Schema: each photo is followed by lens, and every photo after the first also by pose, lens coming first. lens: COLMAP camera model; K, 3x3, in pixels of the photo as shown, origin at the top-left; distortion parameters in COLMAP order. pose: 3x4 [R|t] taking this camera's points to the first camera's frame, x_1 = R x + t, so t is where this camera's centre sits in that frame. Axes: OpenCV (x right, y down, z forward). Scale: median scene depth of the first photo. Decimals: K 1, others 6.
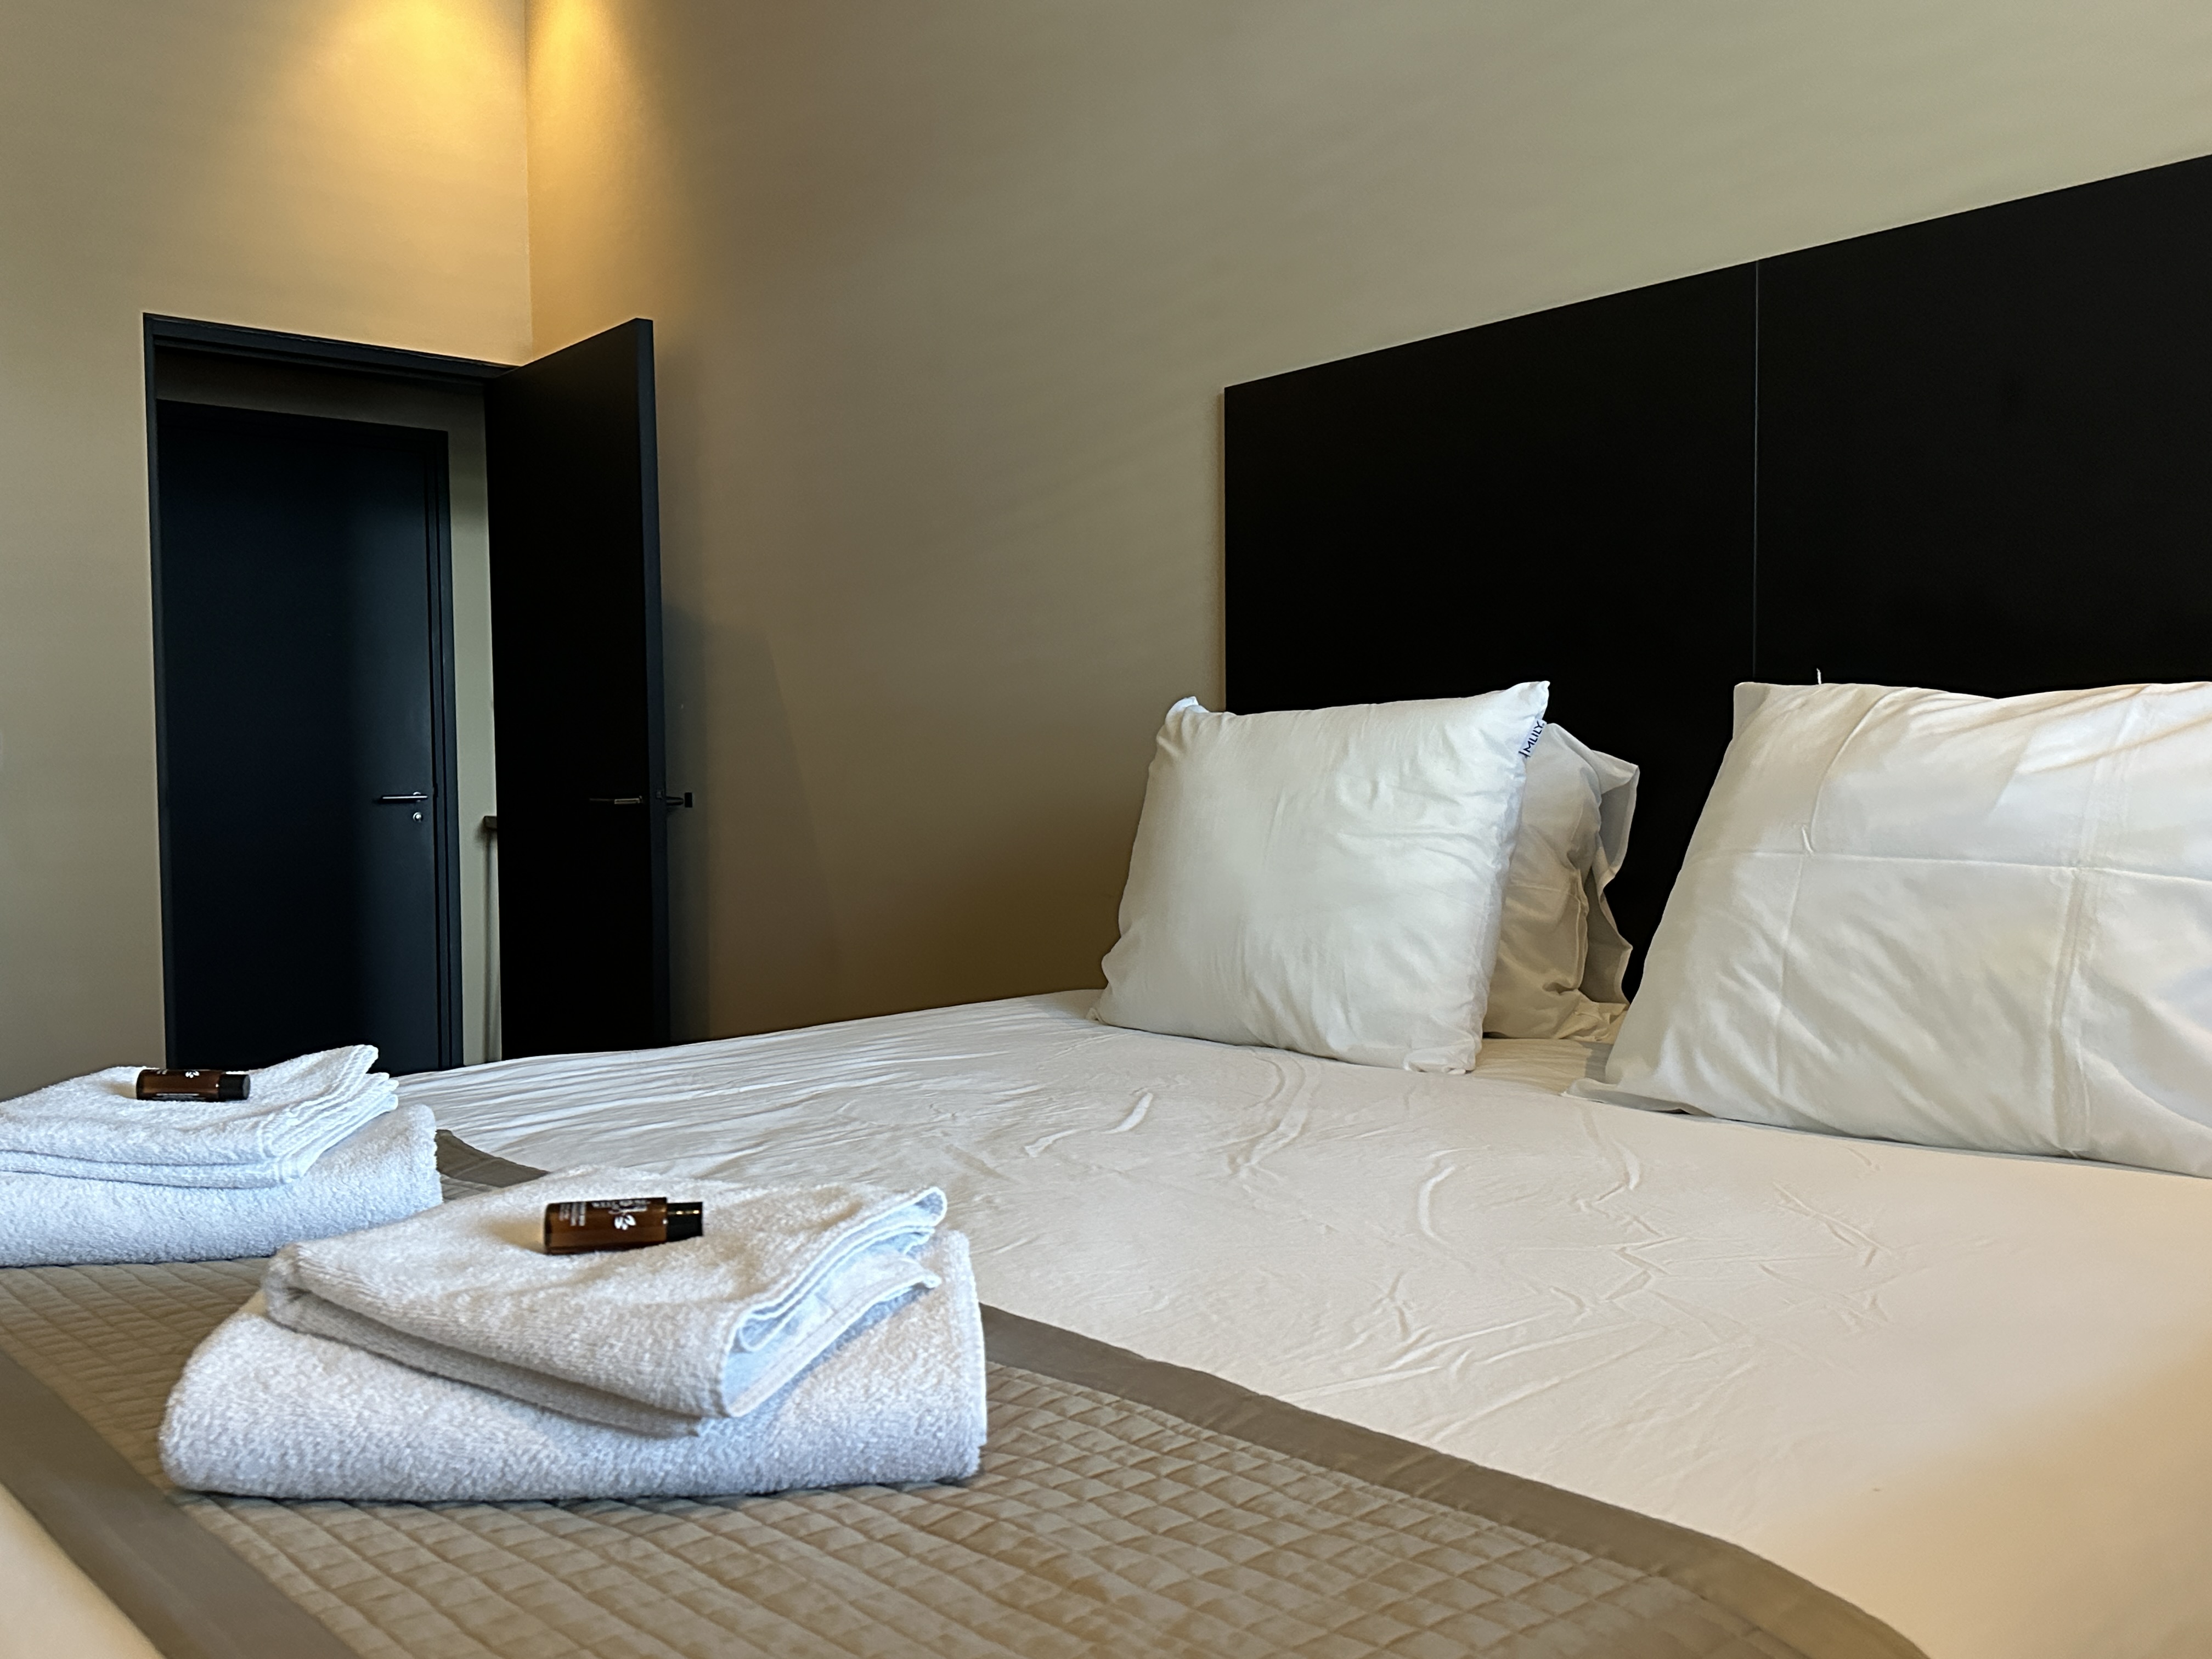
lens RADIAL K [[1924.6, 0, 1106.0], [0, 1924.6, 829.5], [0, 0, 1]] dist [0.000785, -0.000088]
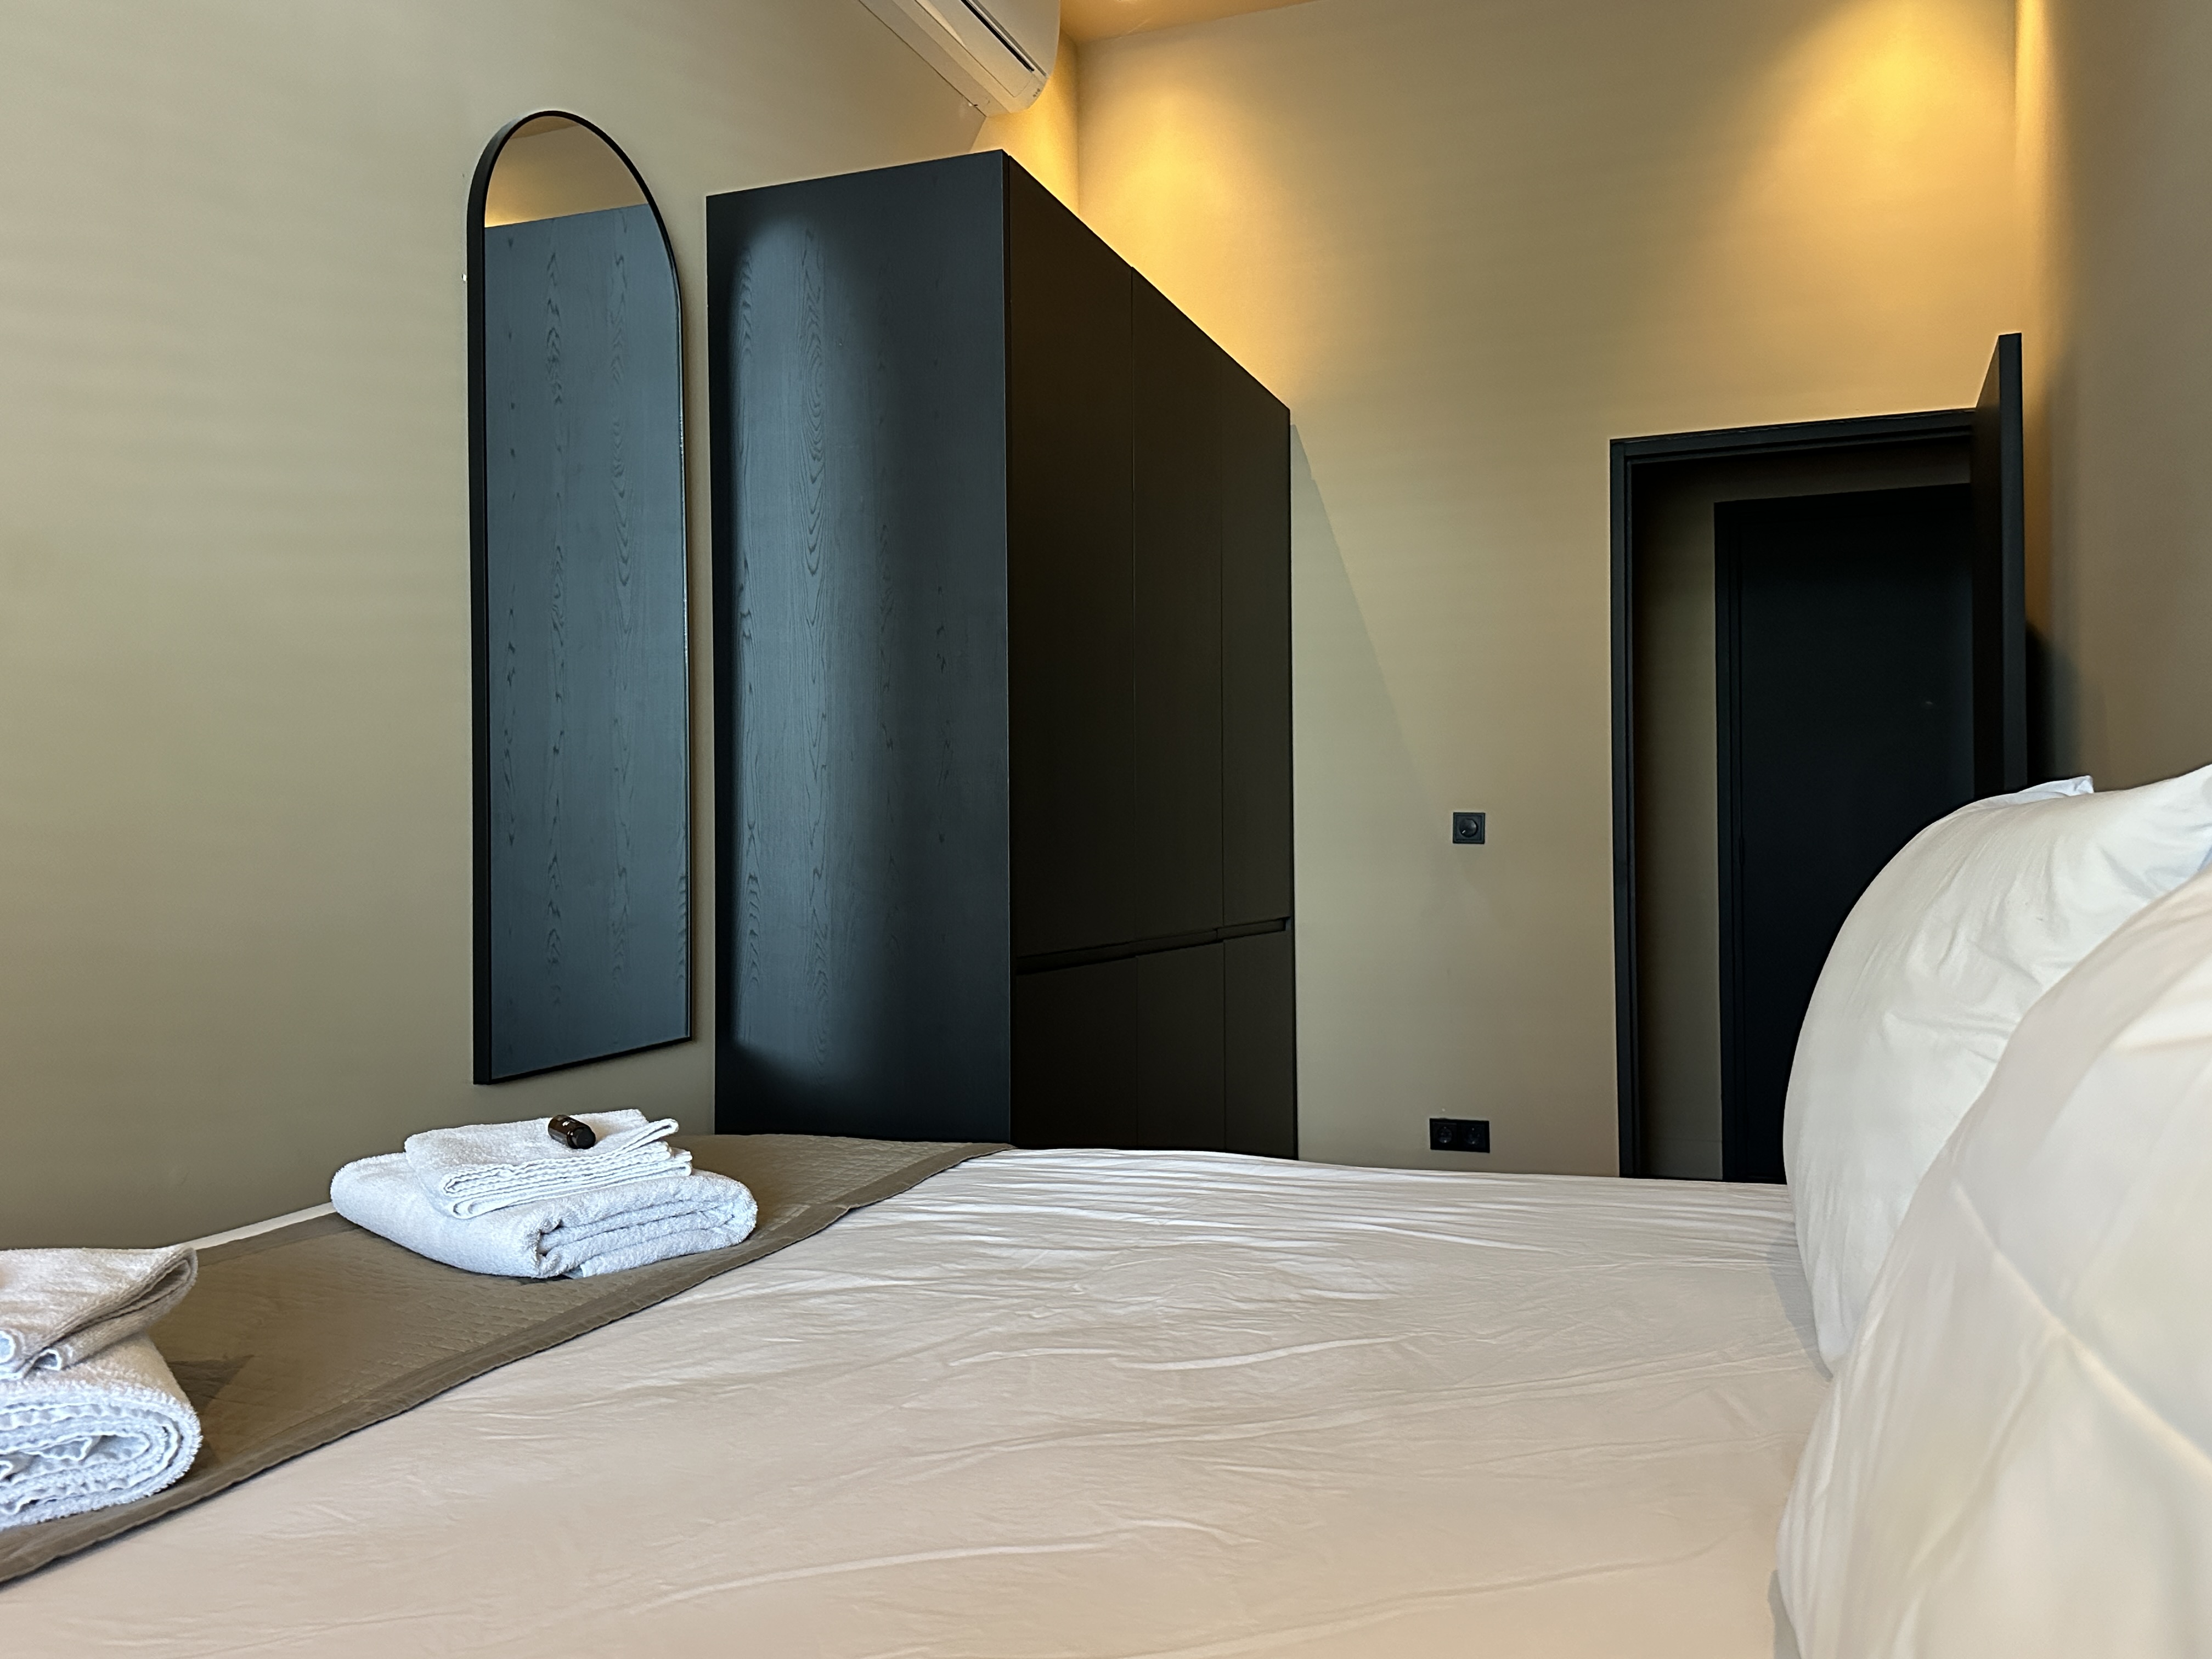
lens RADIAL K [[1762.8, 0, 1106.0], [0, 1762.8, 829.5], [0, 0, 1]] dist [-0.004215, -0.003783]
pose [[0.470354, -0.002126, -0.882475, 0.516743], [-0.015977, 0.999813, -0.010924, -0.048419], [0.882333, 0.019237, 0.470232, 0.504915]]
